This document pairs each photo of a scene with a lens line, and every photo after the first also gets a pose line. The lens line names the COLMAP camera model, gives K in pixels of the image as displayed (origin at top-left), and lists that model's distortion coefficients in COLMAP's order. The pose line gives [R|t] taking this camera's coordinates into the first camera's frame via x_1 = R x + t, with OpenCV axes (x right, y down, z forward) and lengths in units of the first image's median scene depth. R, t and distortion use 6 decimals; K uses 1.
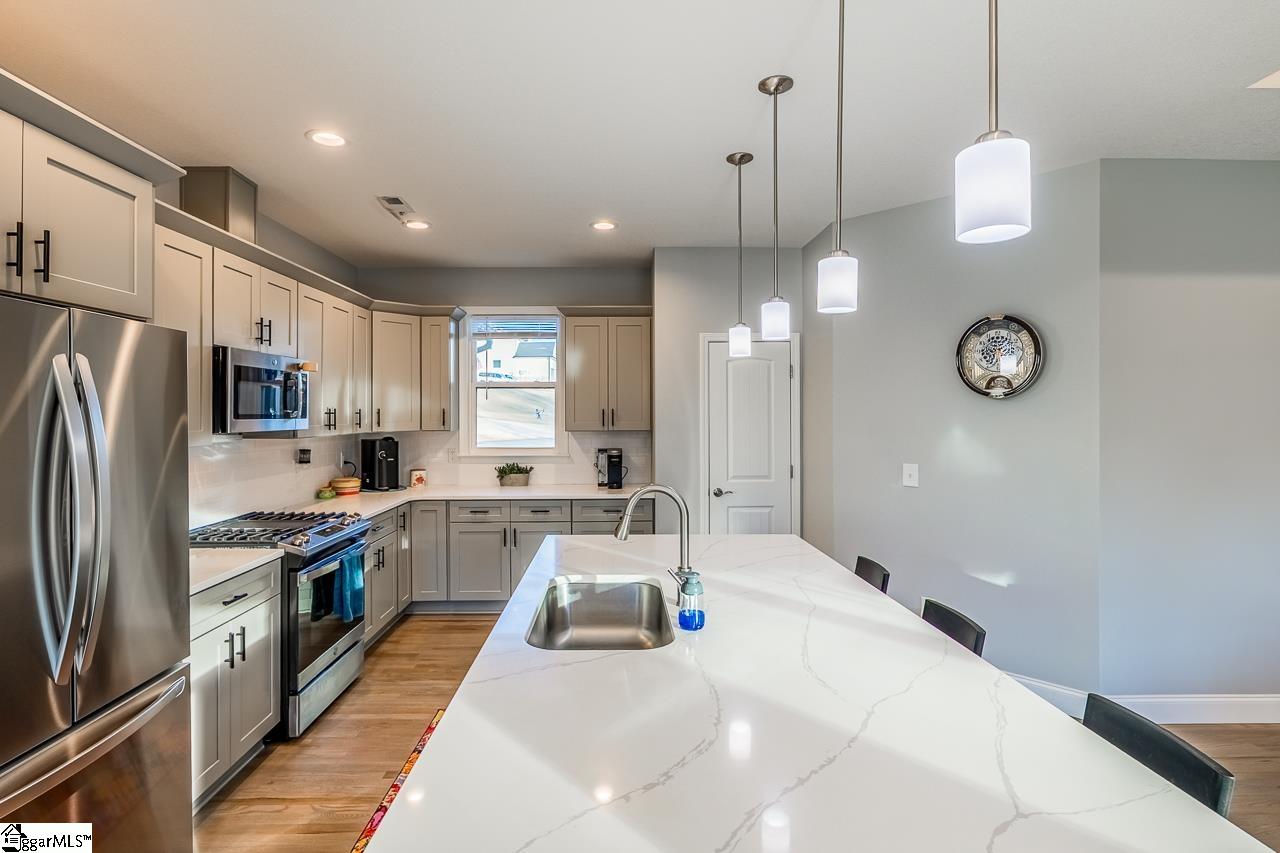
lens RADIAL K [[608.0, 0, 631.3], [0, 608.0, 418.4], [0, 0, 1]] dist [-0.003503, -0.000357]
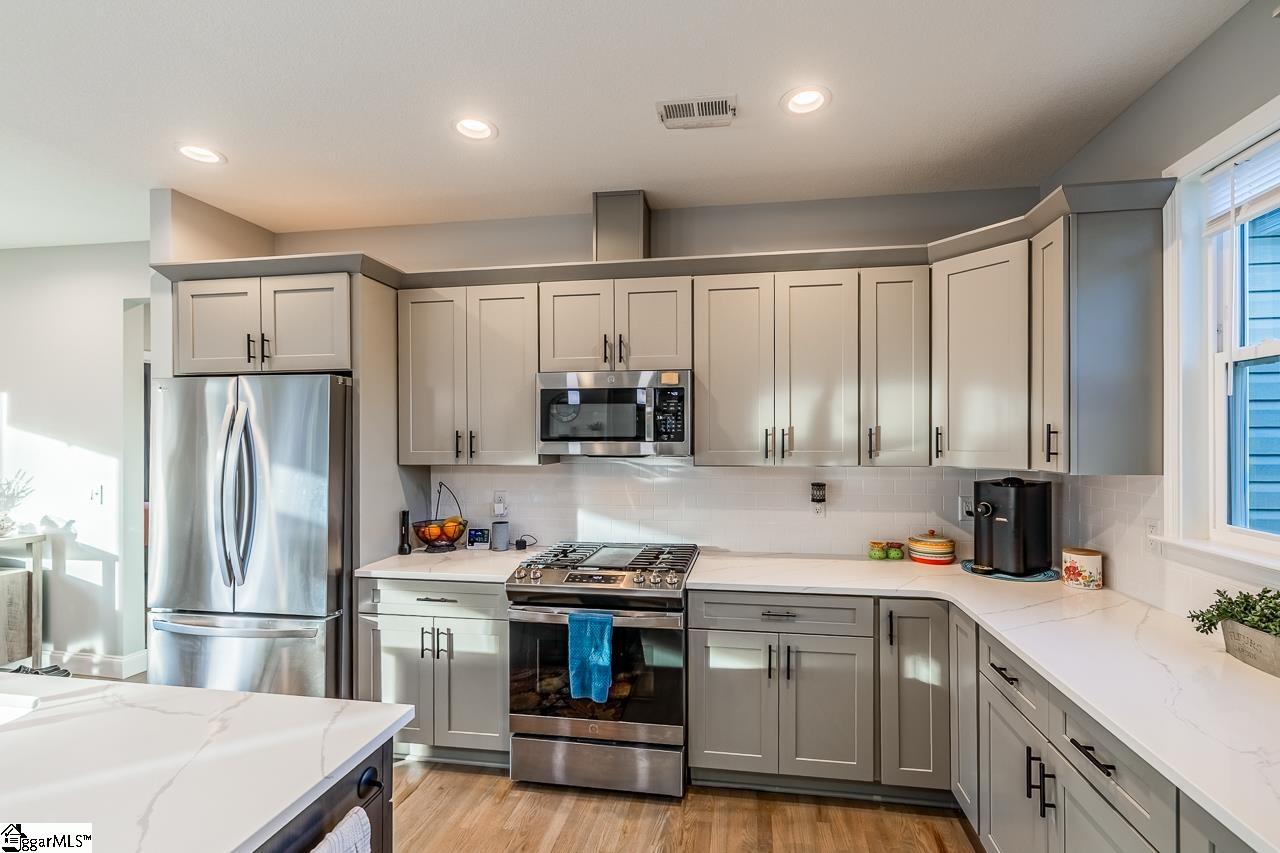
lens RADIAL K [[546.4, 0, 694.4], [0, 546.4, 442.3], [0, 0, 1]] dist [-0.002647, -0.001326]
pose [[-0.159524, 0.005145, -0.987181, 0.158575], [-0.008120, 0.999946, 0.006524, -0.003305], [0.987161, 0.009057, -0.159474, 0.949810]]
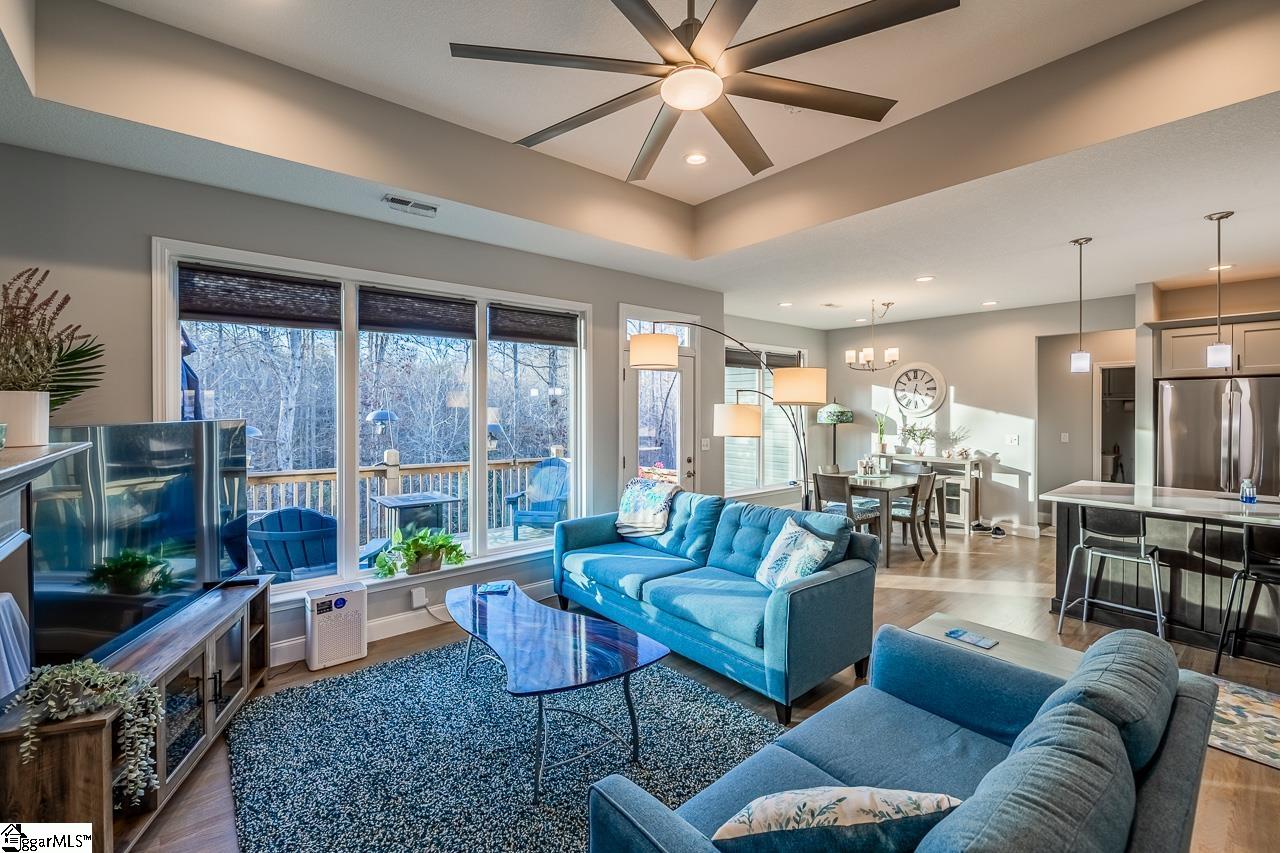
lens RADIAL K [[546.4, 0, 622.8], [0, 546.4, 412.9], [0, 0, 1]] dist [-0.002647, -0.001326]
pose [[-0.794305, 0.006778, -0.607481, 1.336813], [-0.002279, 0.999897, 0.014136, -0.009245], [0.607515, 0.012612, -0.794208, 0.490623]]
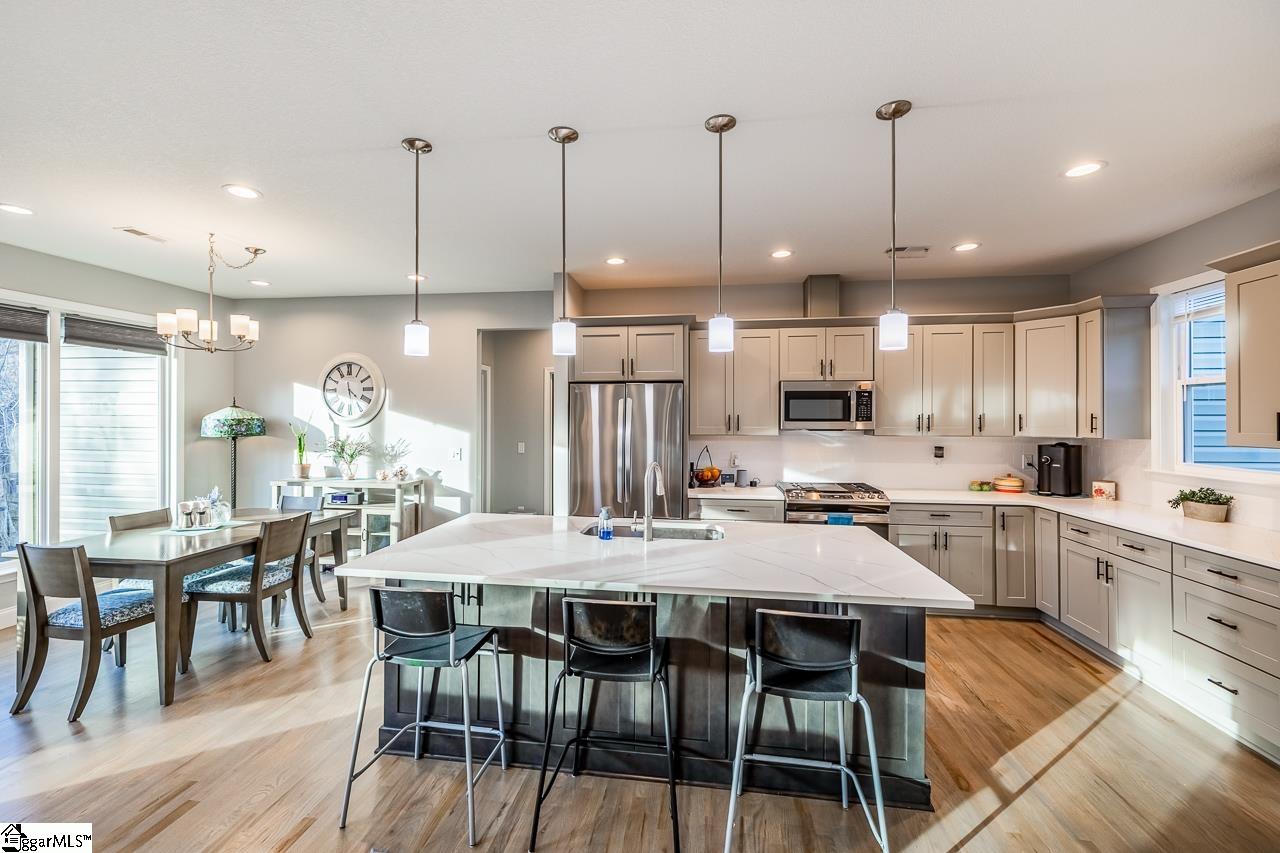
lens RADIAL K [[546.4, 0, 635.9], [0, 546.4, 417.4], [0, 0, 1]] dist [-0.002647, -0.001326]
pose [[-0.158265, -0.002412, -0.987394, 0.694396], [-0.011001, 0.999939, -0.000679, -0.002529], [0.987335, 0.010755, -0.158282, 0.548752]]
